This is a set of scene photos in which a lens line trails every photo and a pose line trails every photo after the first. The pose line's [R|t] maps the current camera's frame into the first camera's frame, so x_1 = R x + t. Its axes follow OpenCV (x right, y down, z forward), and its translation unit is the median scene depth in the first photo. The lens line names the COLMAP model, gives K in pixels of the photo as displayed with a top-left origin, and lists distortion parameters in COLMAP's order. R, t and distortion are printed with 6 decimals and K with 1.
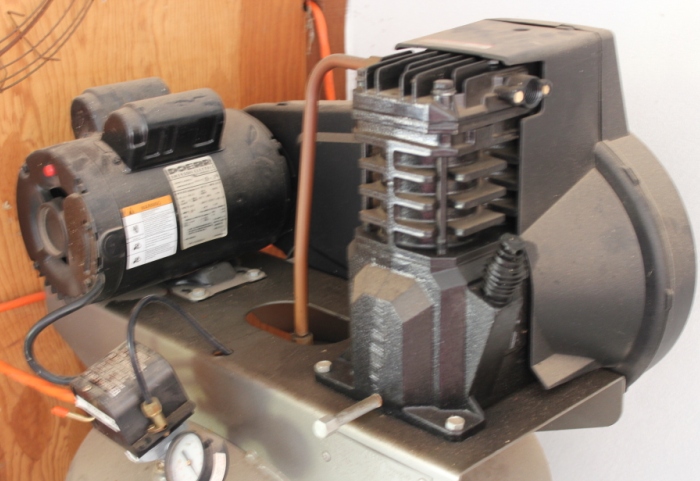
lens RADIAL K [[1137.2, 0, 350.2], [0, 1137.2, 241.4], [0, 0, 1]] dist [-0.017944, 0.000000]
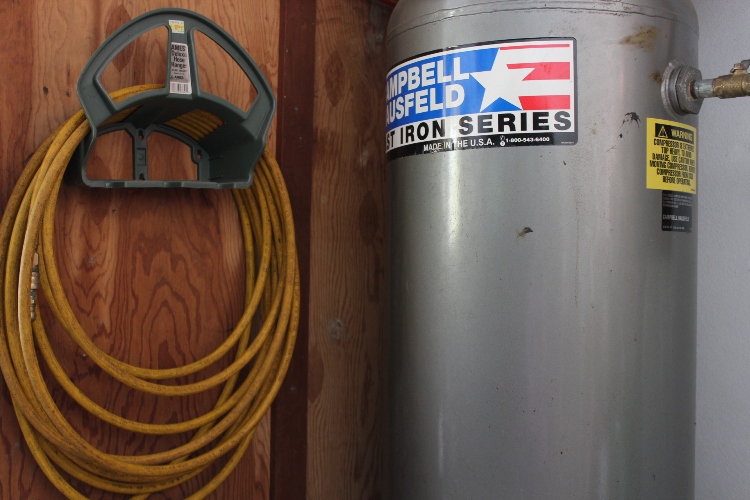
lens RADIAL K [[965.7, 0, 371.0], [0, 965.7, 251.2], [0, 0, 1]] dist [-0.061195, 0.000000]
pose [[0.999385, 0.034026, -0.008515, -0.263668], [-0.034850, 0.935733, -0.350982, 1.026474], [-0.003974, 0.351063, 0.936343, -0.163347]]
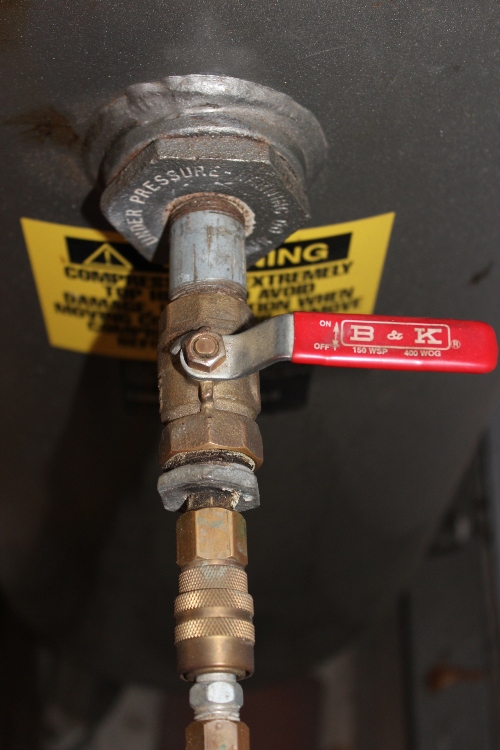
lens RADIAL K [[1206.8, 0, 247.5], [0, 1206.8, 375.5], [0, 0, 1]] dist [-0.036140, 0.000000]
pose [[0.729490, 0.618754, -0.291527, 0.285134], [-0.265516, 0.648960, 0.712989, 0.142496], [0.630354, -0.442713, 0.637699, 0.663979]]
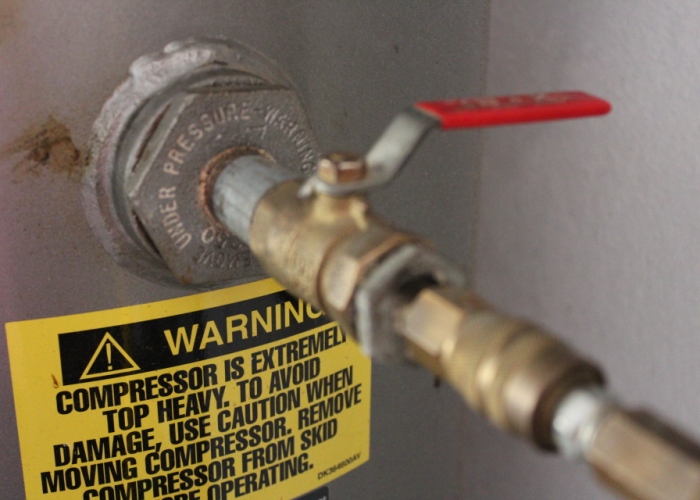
lens RADIAL K [[1062.9, 0, 319.6], [0, 1062.9, 250.7], [0, 0, 1]] dist [-0.039596, 0.000000]
pose [[0.966361, 0.113620, -0.230731, 0.231490], [-0.108189, 0.993475, 0.036099, 0.387947], [0.233327, -0.009922, 0.972348, 0.620501]]
